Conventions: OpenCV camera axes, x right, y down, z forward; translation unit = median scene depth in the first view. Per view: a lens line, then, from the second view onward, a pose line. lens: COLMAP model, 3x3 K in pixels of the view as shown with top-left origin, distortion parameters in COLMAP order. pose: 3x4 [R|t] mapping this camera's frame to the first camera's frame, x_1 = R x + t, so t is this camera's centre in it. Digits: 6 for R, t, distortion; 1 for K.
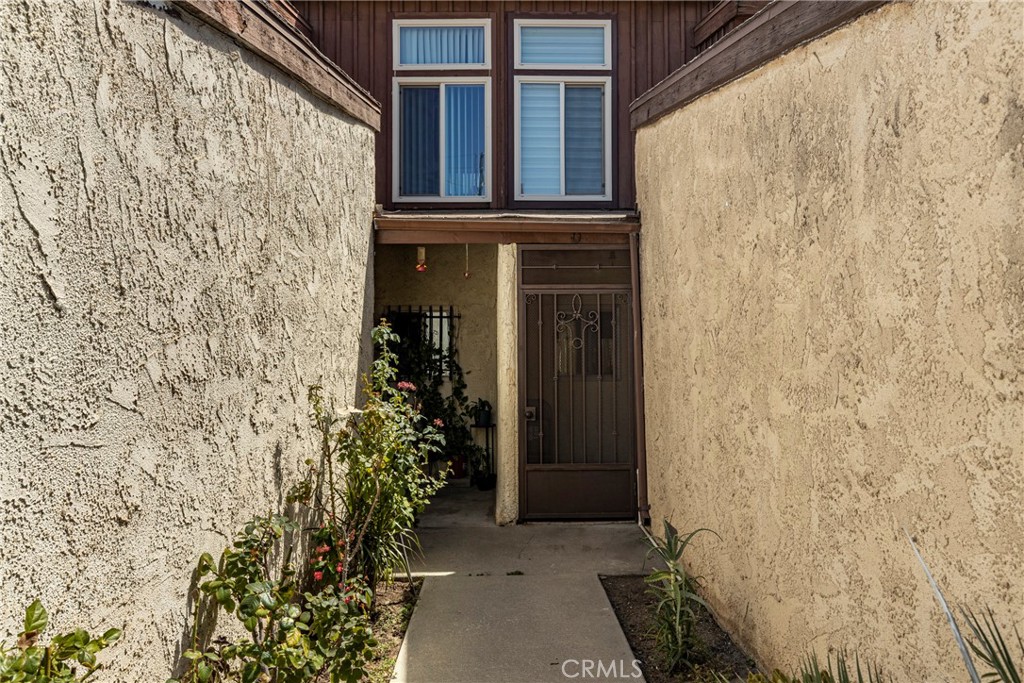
lens RADIAL K [[677.5, 0, 510.7], [0, 677.5, 342.5], [0, 0, 1]] dist [0.001793, 0.000179]
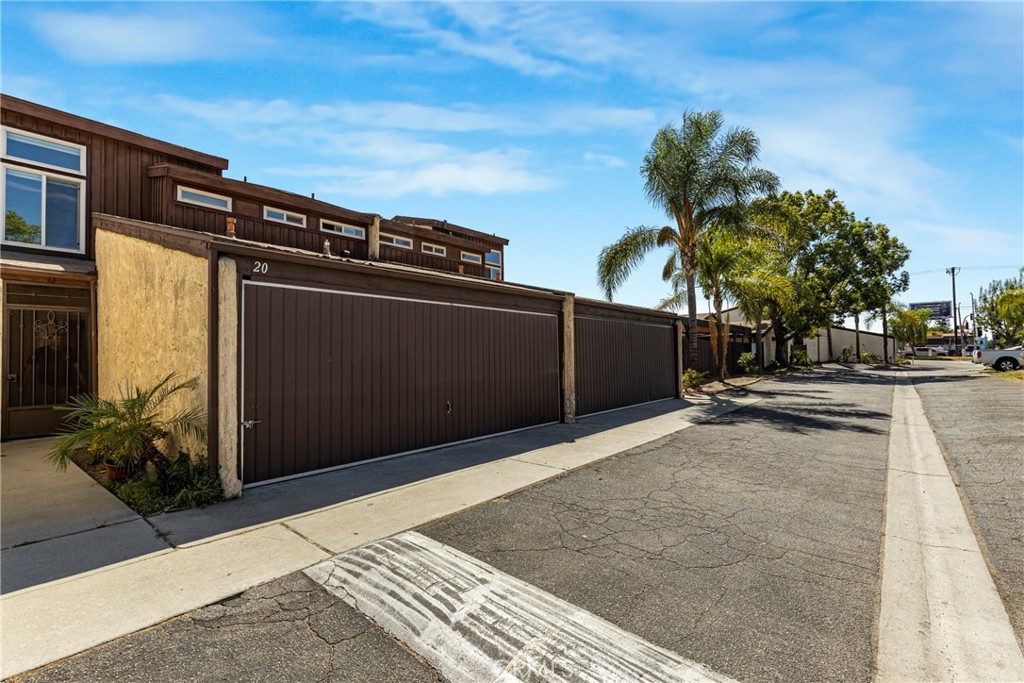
lens RADIAL K [[472.4, 0, 510.1], [0, 472.4, 338.8], [0, 0, 1]] dist [0.003568, 0.000679]
pose [[0.663391, 0.015085, 0.748121, -0.035958], [-0.008237, 0.999883, -0.012857, 0.008719], [-0.748227, 0.002367, 0.663438, -0.754113]]
